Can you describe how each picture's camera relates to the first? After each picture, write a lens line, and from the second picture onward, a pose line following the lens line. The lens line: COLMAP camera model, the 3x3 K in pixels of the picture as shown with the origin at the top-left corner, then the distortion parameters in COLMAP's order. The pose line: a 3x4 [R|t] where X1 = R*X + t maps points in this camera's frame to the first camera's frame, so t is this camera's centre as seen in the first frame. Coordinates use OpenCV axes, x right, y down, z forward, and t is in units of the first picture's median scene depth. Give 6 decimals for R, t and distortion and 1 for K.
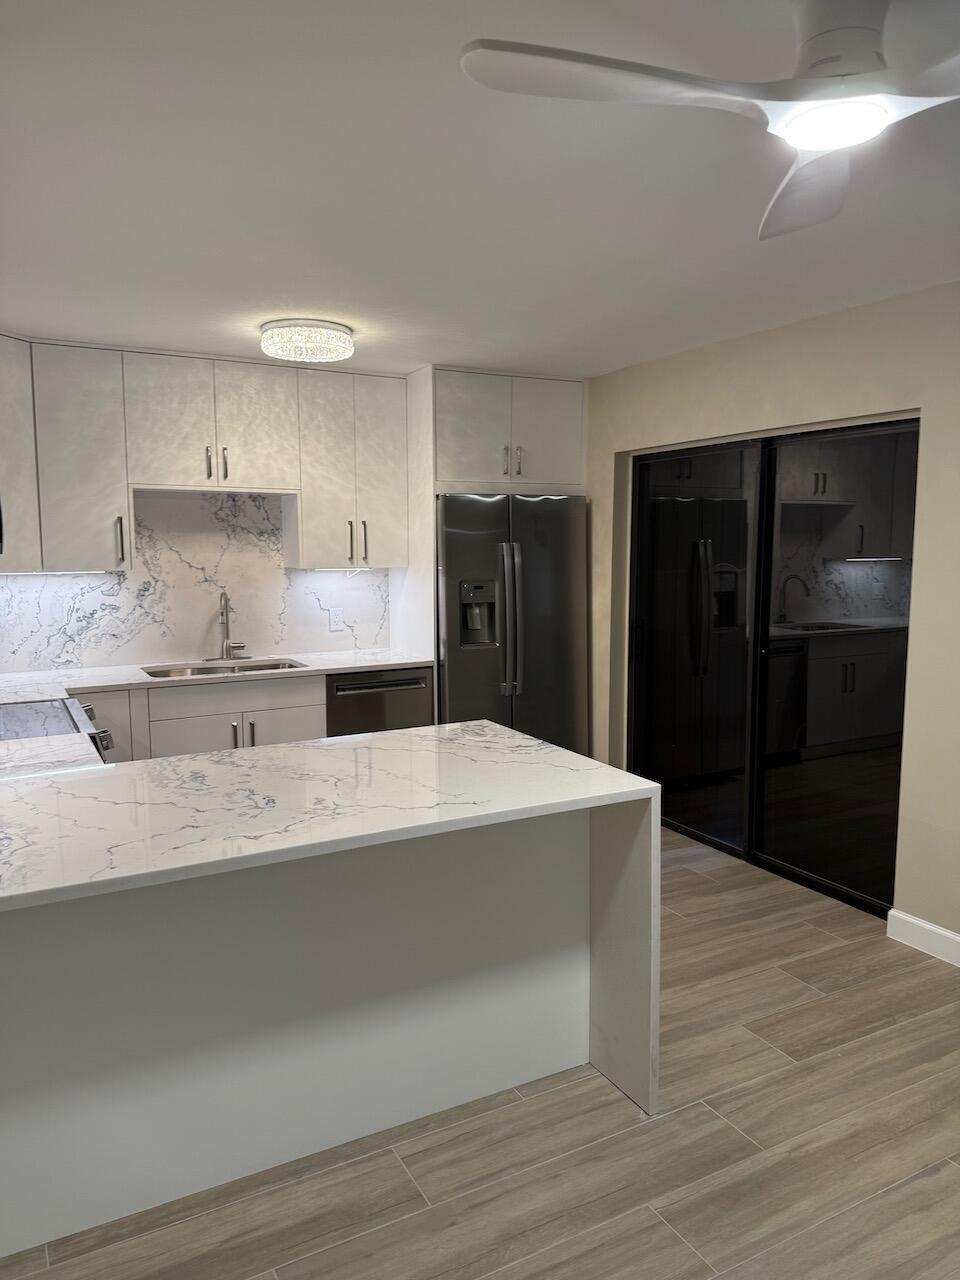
lens RADIAL K [[902.6, 0, 477.3], [0, 902.6, 651.3], [0, 0, 1]] dist [0.096632, -0.119612]
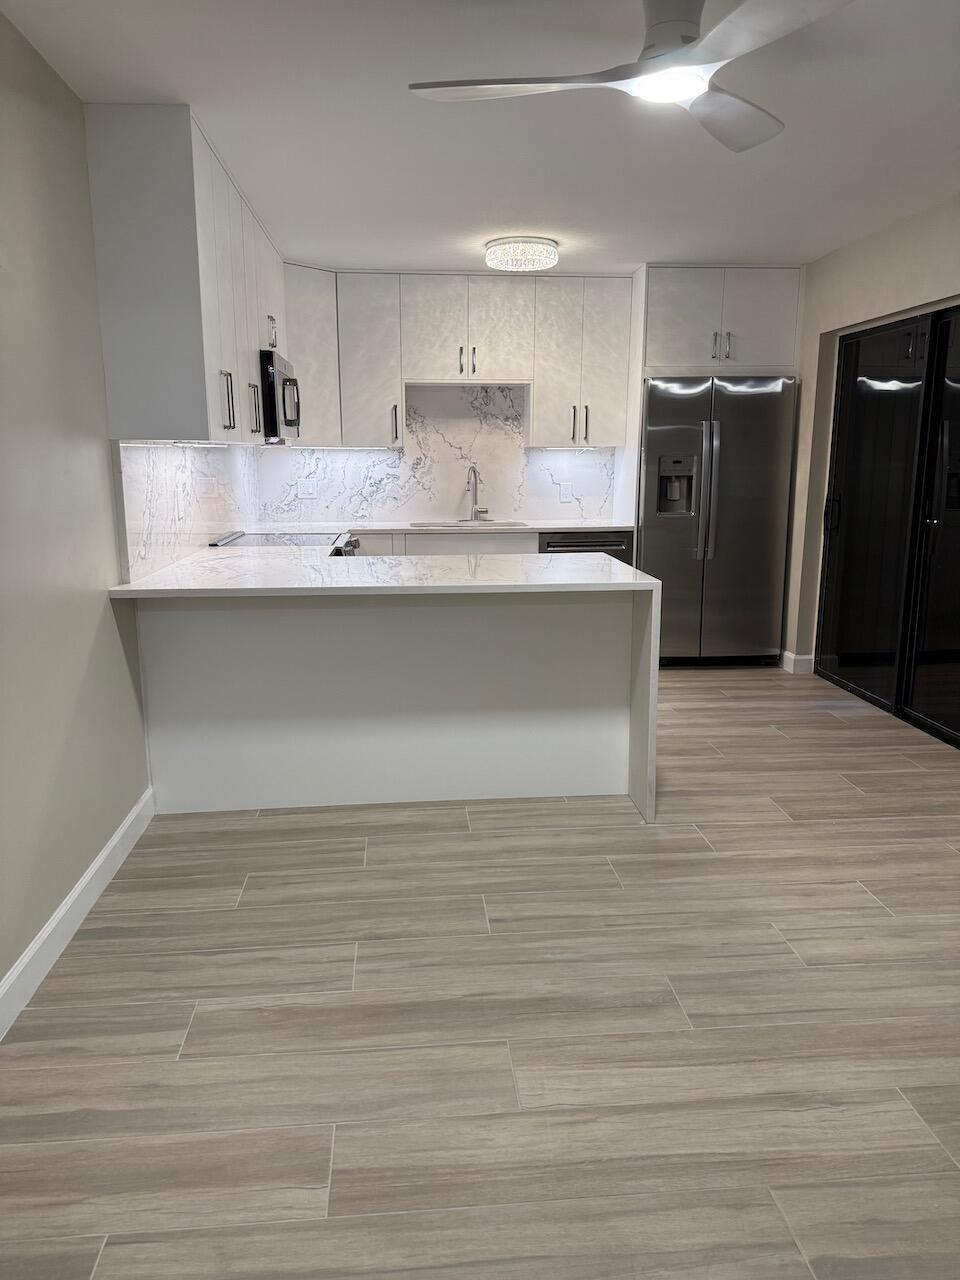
lens RADIAL K [[902.6, 0, 479.5], [0, 902.6, 654.8], [0, 0, 1]] dist [0.096632, -0.119612]
pose [[0.916084, 0.085182, -0.391834, 0.257884], [-0.047991, 0.993443, 0.103768, 0.067814], [0.398104, -0.076256, 0.914165, -0.181447]]
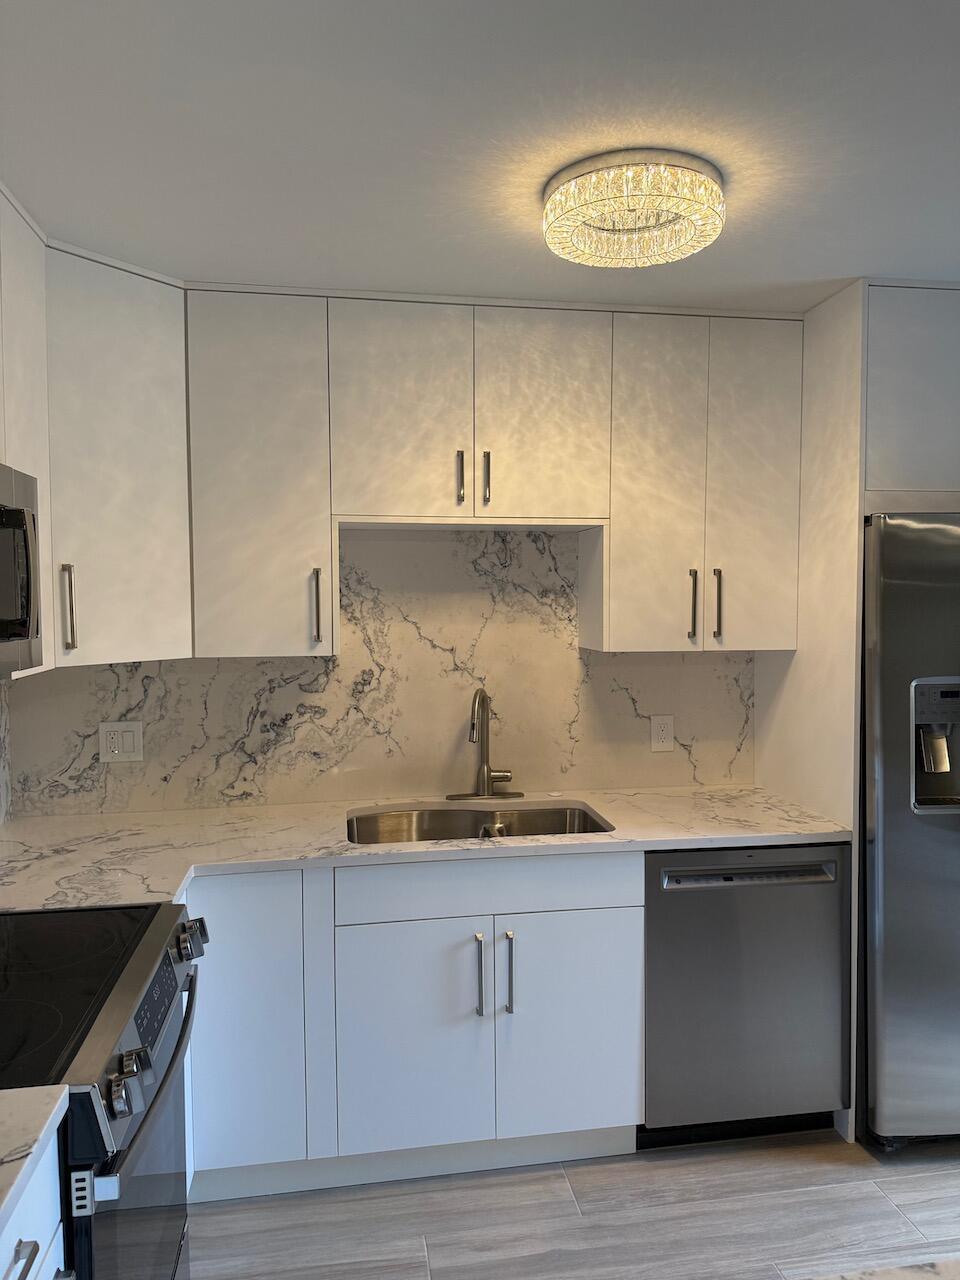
lens RADIAL K [[902.6, 0, 485.0], [0, 902.6, 643.1], [0, 0, 1]] dist [0.096632, -0.119612]
pose [[0.943655, 0.014121, -0.330630, -0.079040], [-0.036894, 0.997350, -0.062704, -0.060238], [0.328869, 0.071369, 0.941675, 0.444207]]
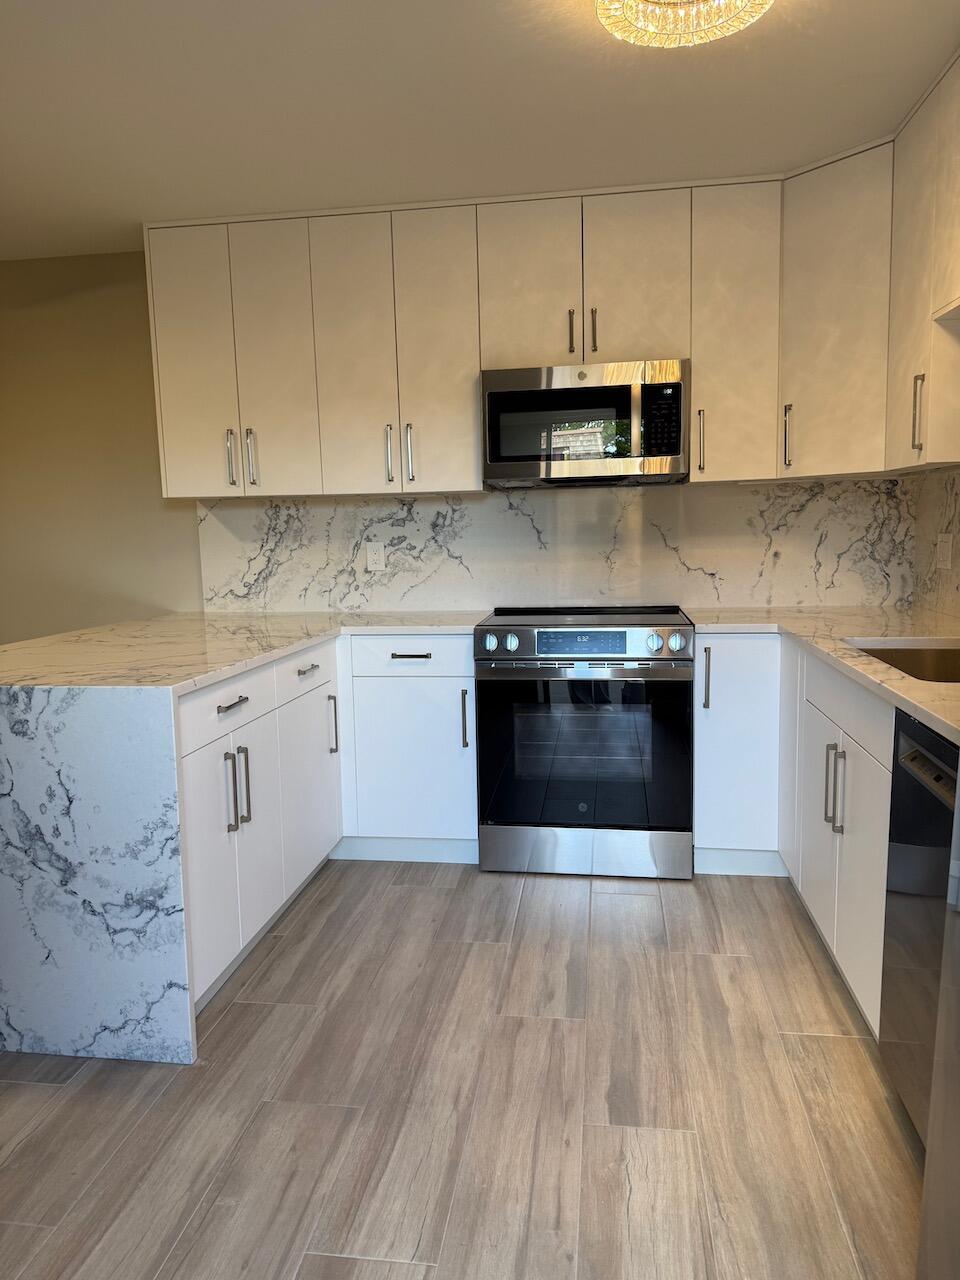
lens RADIAL K [[902.6, 0, 474.5], [0, 902.6, 647.2], [0, 0, 1]] dist [0.096632, -0.119612]
pose [[-0.603978, 0.119440, -0.788000, 0.272439], [-0.075310, 0.975730, 0.205619, -0.069501], [0.793435, 0.183534, -0.580325, 1.086223]]
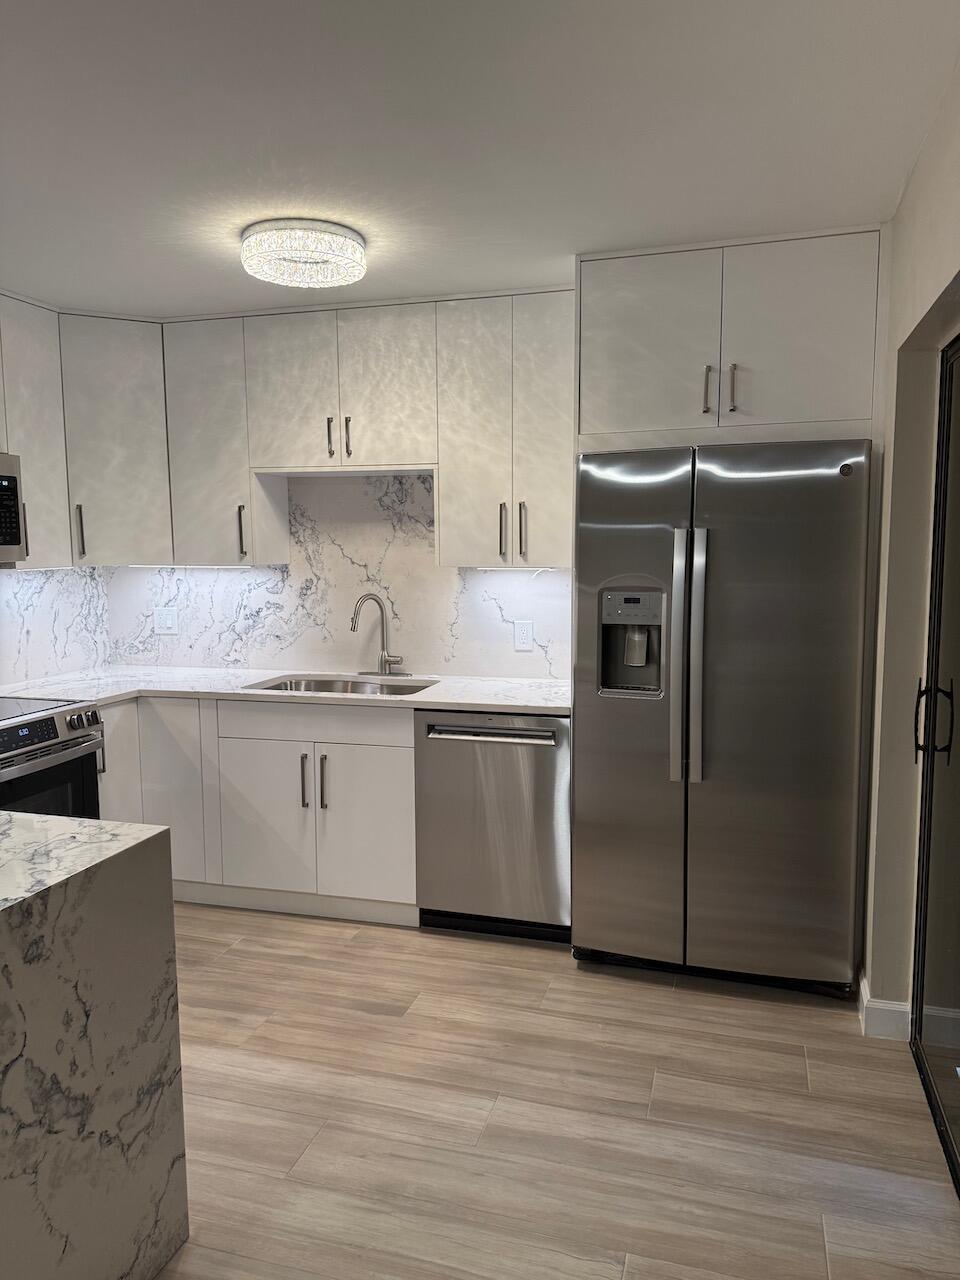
lens RADIAL K [[902.6, 0, 484.0], [0, 902.6, 645.8], [0, 0, 1]] dist [0.096632, -0.119612]
pose [[0.703104, 0.076744, -0.706933, 0.396177], [-0.081608, 0.996299, 0.026991, -0.050468], [0.706388, 0.038714, 0.706765, 0.511736]]
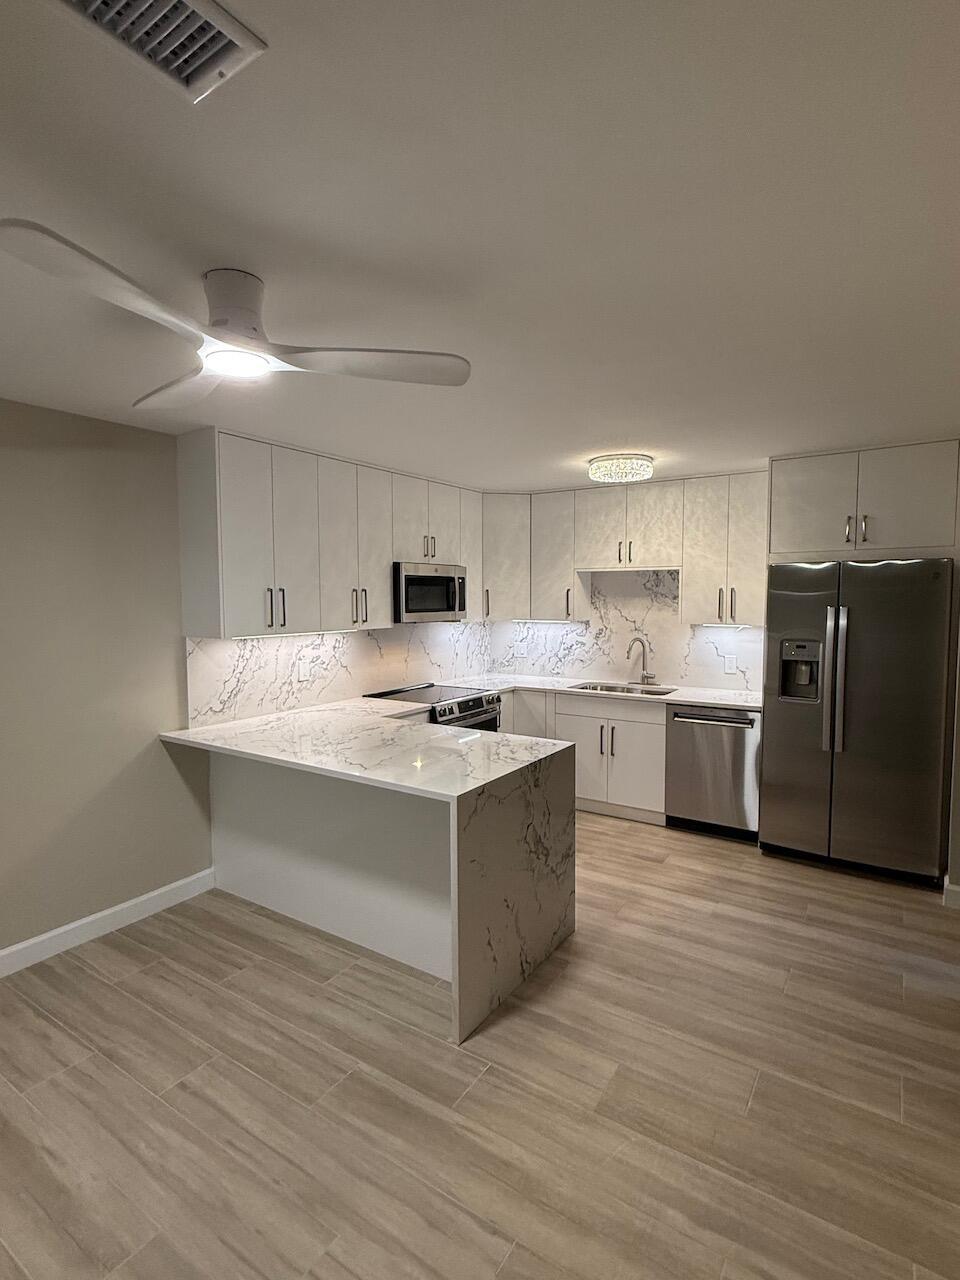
lens RADIAL K [[648.4, 0, 481.5], [0, 648.4, 641.5], [0, 0, 1]] dist [0.008750, -0.006986]
pose [[0.465205, 0.063200, -0.882944, 0.550891], [-0.105071, 0.994339, 0.015814, -0.051216], [0.878945, 0.085416, 0.469212, 0.297712]]
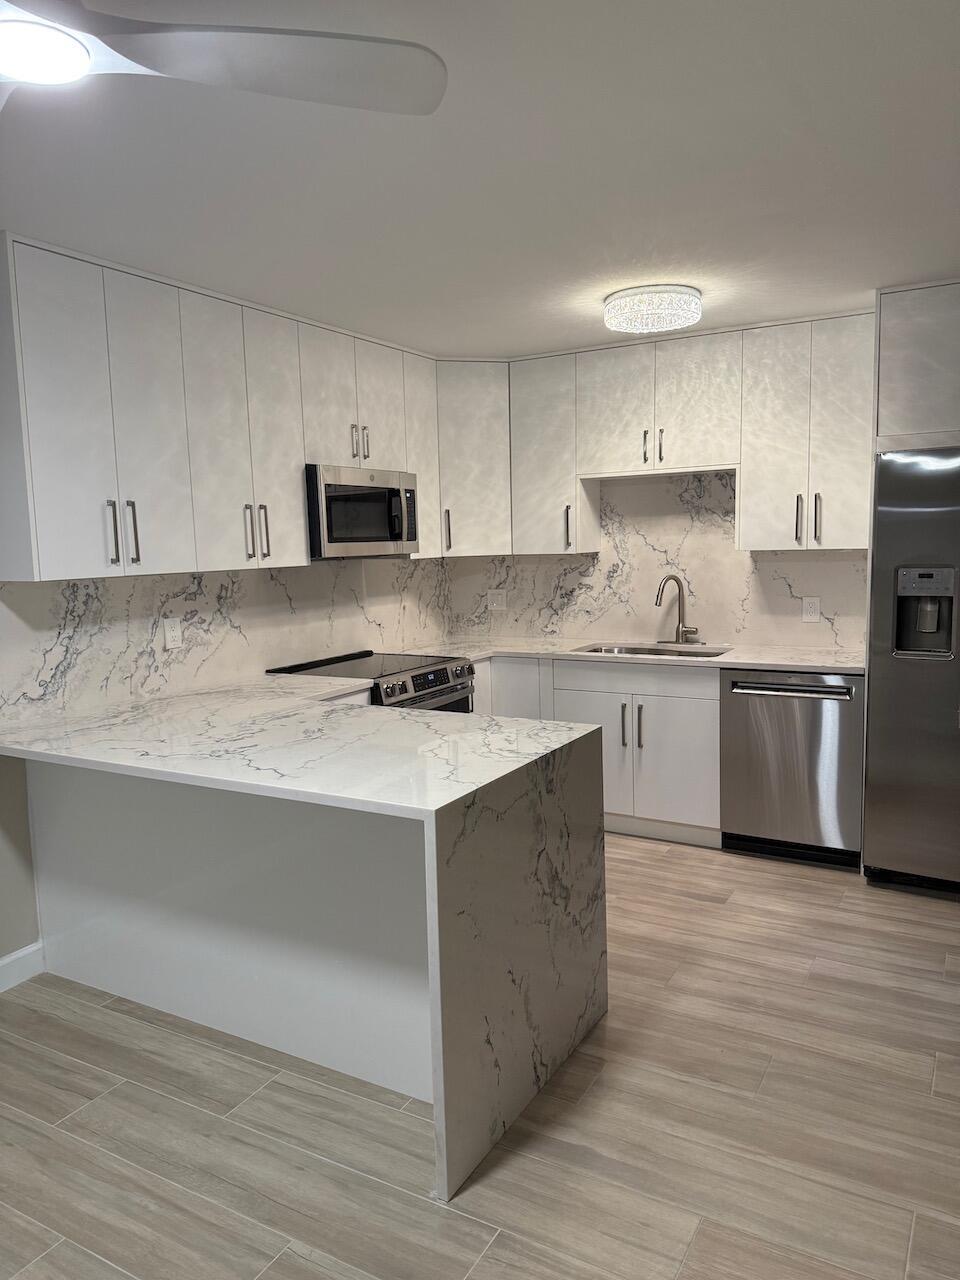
lens RADIAL K [[902.6, 0, 472.7], [0, 902.6, 651.2], [0, 0, 1]] dist [0.096632, -0.119612]
pose [[0.514738, 0.094374, -0.852137, 0.480830], [-0.079774, 0.994883, 0.061995, -0.027120], [0.853628, 0.036068, 0.519633, 0.312570]]
